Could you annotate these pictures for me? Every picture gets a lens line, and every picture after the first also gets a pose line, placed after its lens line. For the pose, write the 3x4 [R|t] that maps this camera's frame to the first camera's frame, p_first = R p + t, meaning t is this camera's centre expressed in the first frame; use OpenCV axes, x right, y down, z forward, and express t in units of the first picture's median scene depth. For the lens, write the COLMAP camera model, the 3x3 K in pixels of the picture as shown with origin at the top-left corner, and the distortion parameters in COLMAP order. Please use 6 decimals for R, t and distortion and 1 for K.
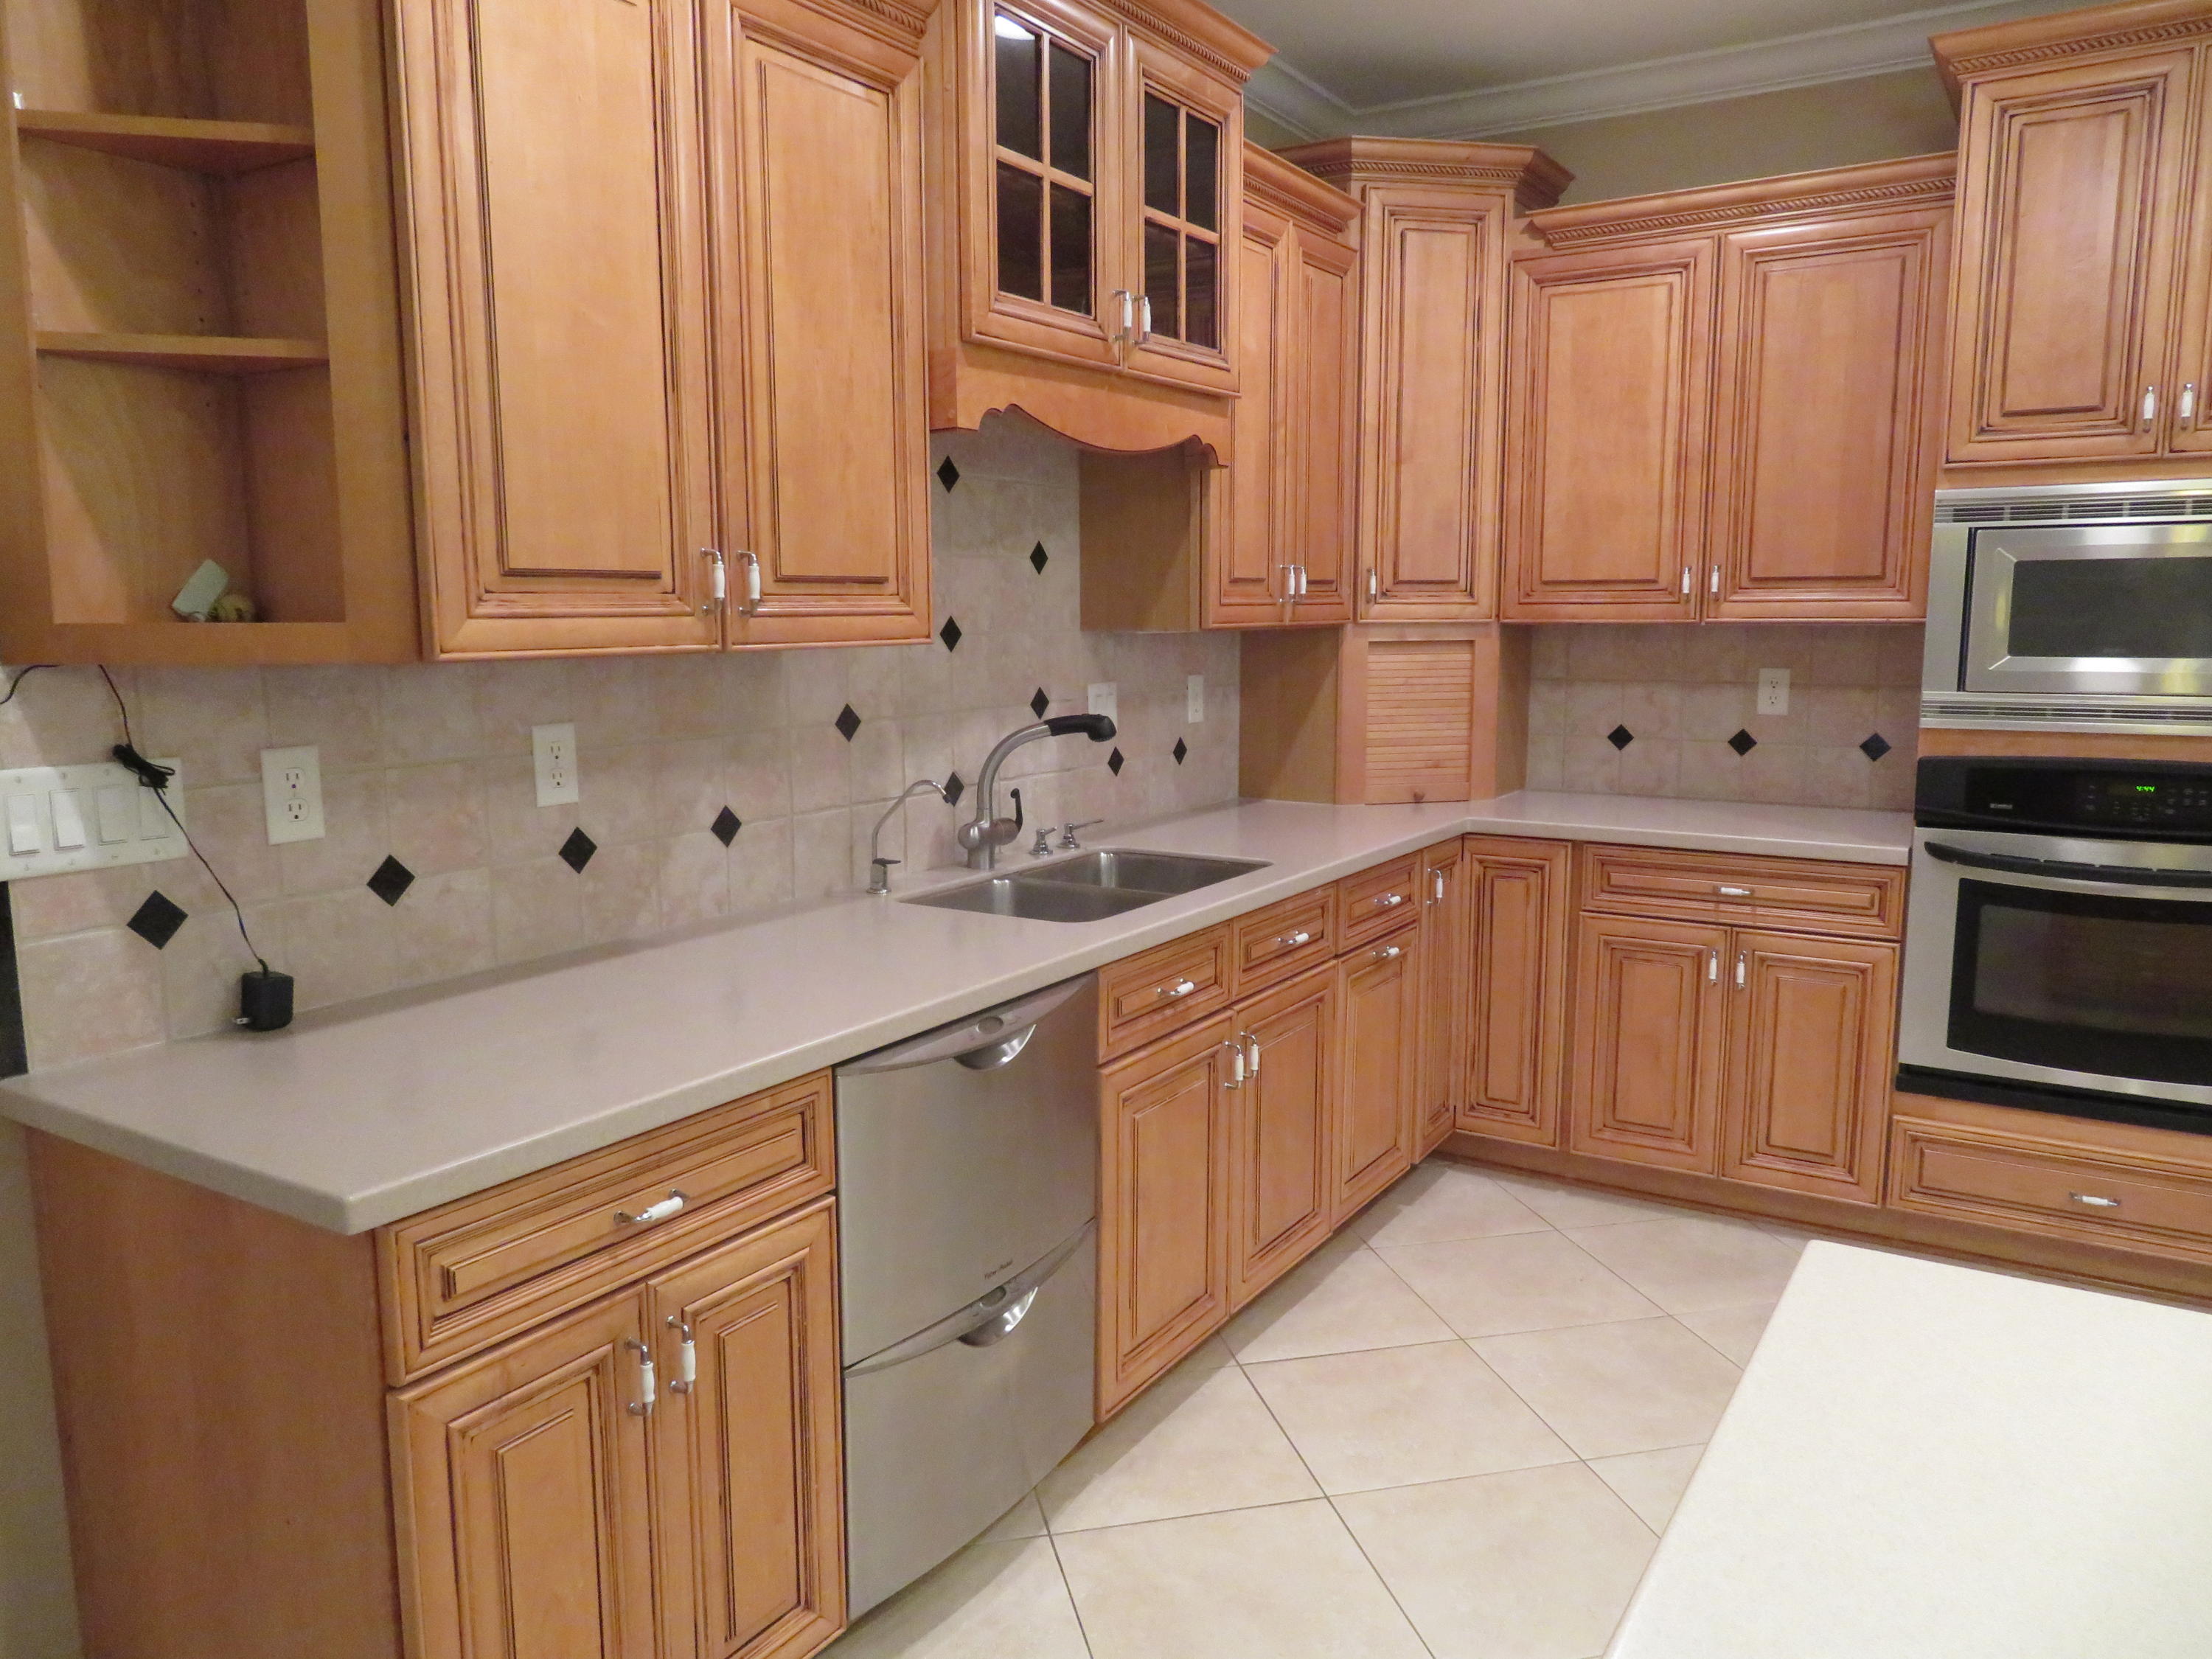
lens RADIAL K [[1580.7, 0, 1089.9], [0, 1580.7, 843.9], [0, 0, 1]] dist [-0.008690, 0.001900]
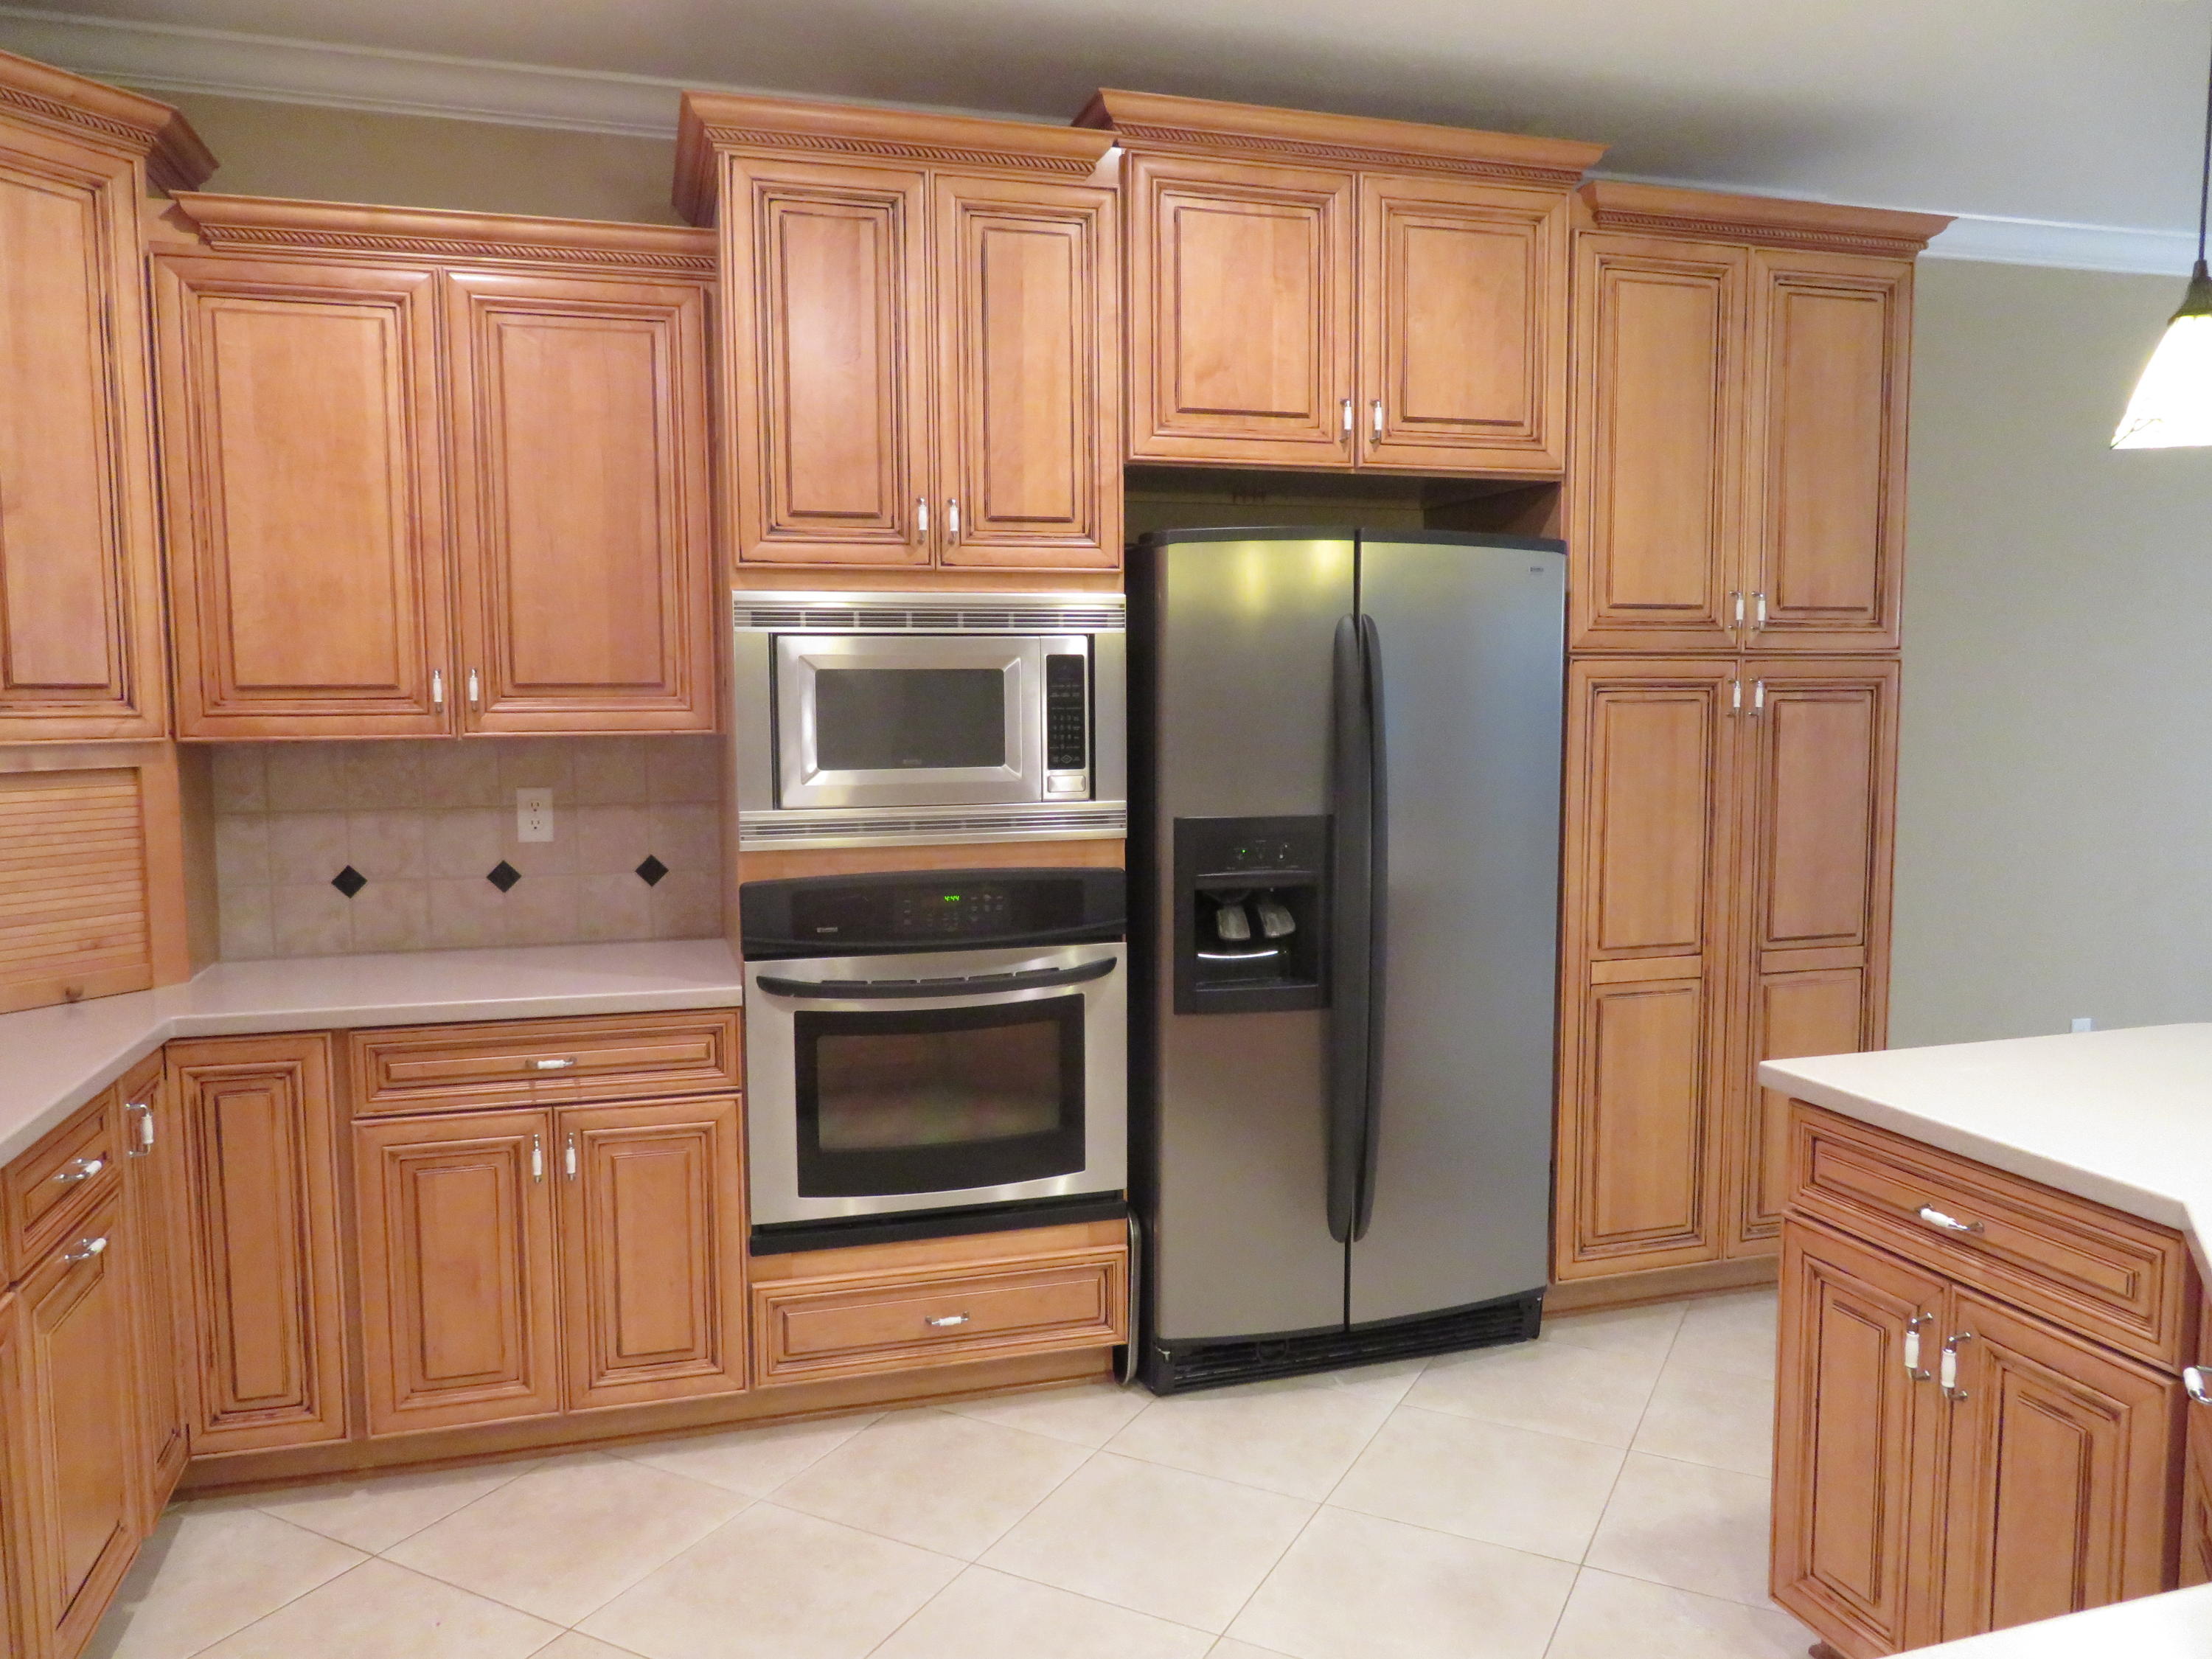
lens RADIAL K [[1580.7, 0, 1098.6], [0, 1580.7, 838.9], [0, 0, 1]] dist [-0.008690, 0.001900]
pose [[0.649151, -0.066431, 0.757753, -0.024337], [0.114604, 0.993349, -0.011094, -0.049095], [-0.751977, 0.094044, 0.652447, 0.265179]]
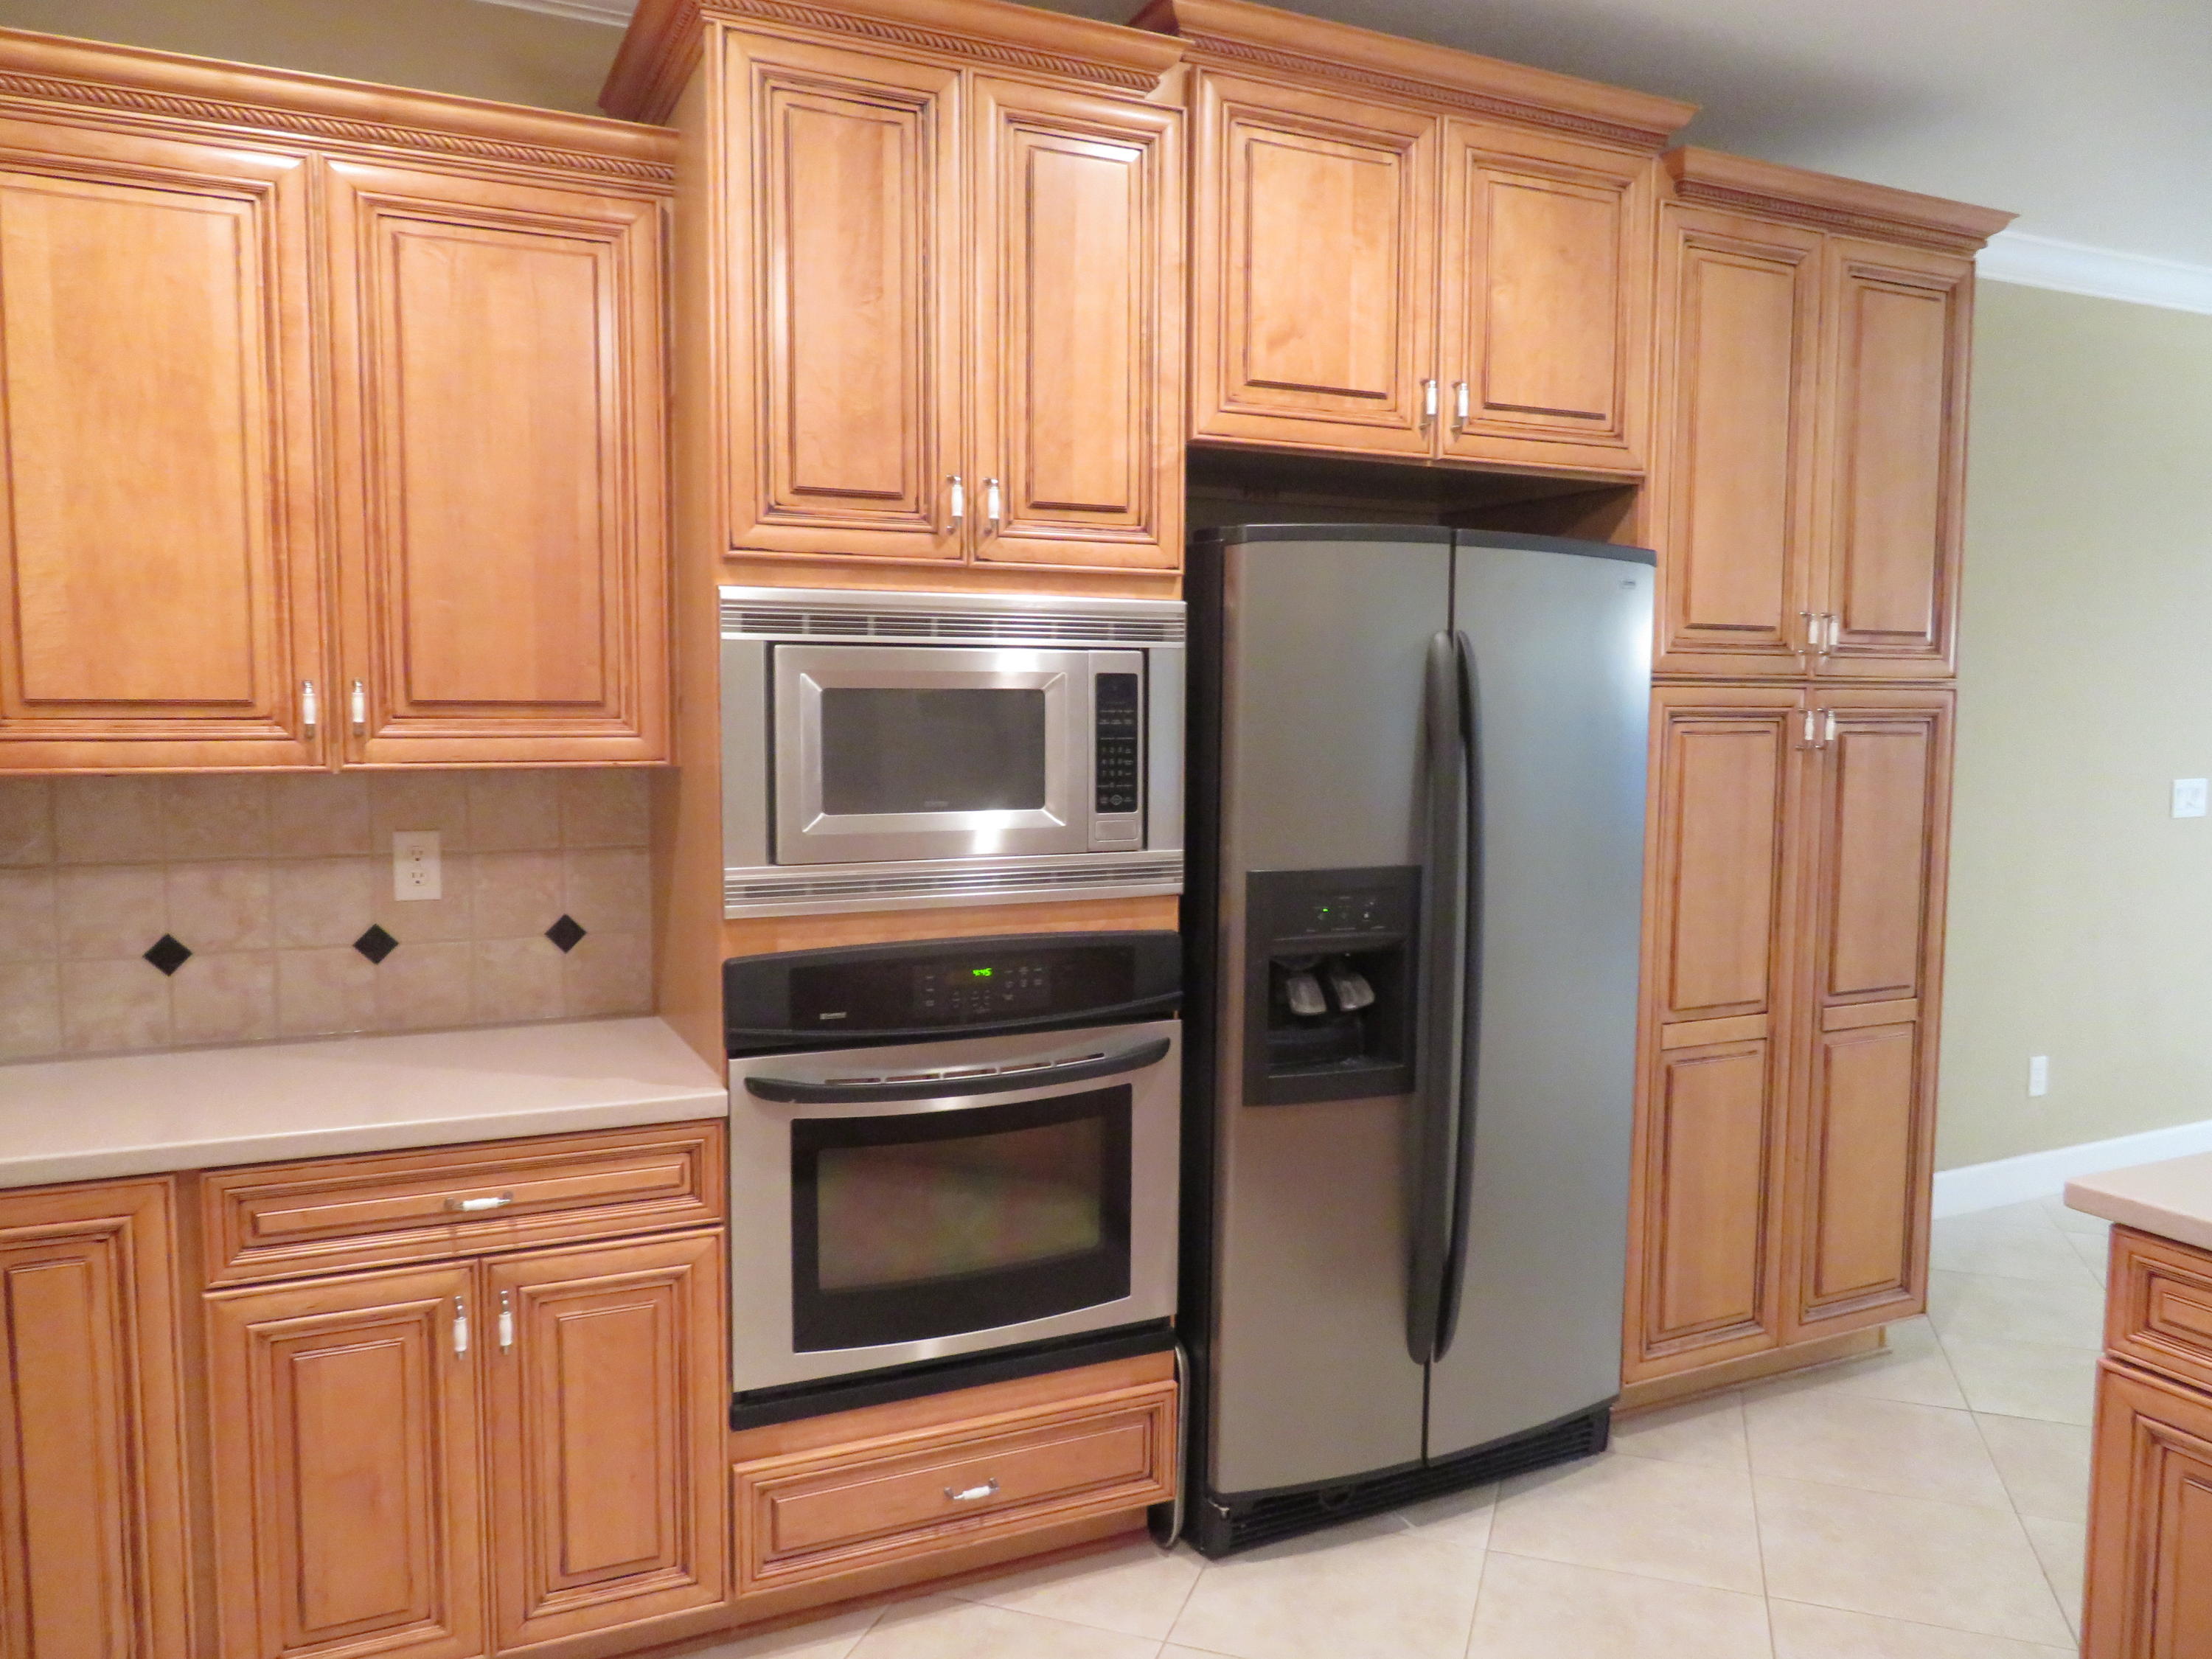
lens RADIAL K [[1580.7, 0, 1092.8], [0, 1580.7, 839.0], [0, 0, 1]] dist [-0.008690, 0.001900]
pose [[0.529622, -0.062260, 0.845946, 0.019247], [0.117644, 0.993056, -0.000566, -0.092738], [-0.840036, 0.099820, 0.533269, 0.498078]]
